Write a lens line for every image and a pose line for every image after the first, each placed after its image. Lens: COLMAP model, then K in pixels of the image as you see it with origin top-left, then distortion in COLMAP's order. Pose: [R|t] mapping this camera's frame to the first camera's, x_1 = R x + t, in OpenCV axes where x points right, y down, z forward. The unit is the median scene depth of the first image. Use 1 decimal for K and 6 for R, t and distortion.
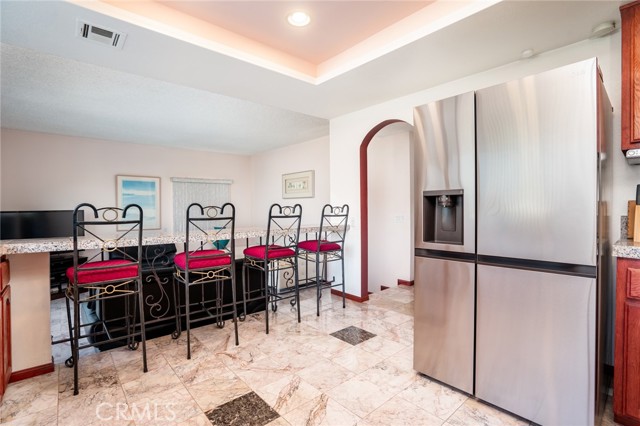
lens RADIAL K [[300.9, 0, 319.6], [0, 300.9, 212.7], [0, 0, 1]] dist [-0.033790, 0.002462]
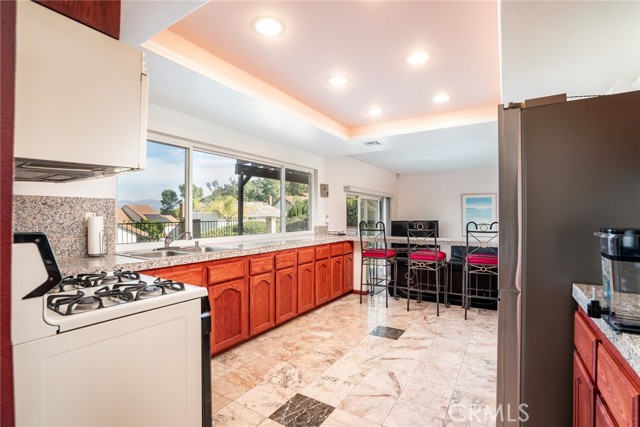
lens RADIAL K [[300.9, 0, 321.2], [0, 300.9, 214.9], [0, 0, 1]] dist [-0.033790, 0.002462]
pose [[0.279726, -0.001413, -0.960079, 0.989901], [-0.009709, 0.999944, -0.004300, -0.050277], [0.960031, 0.010525, 0.279696, 0.016016]]
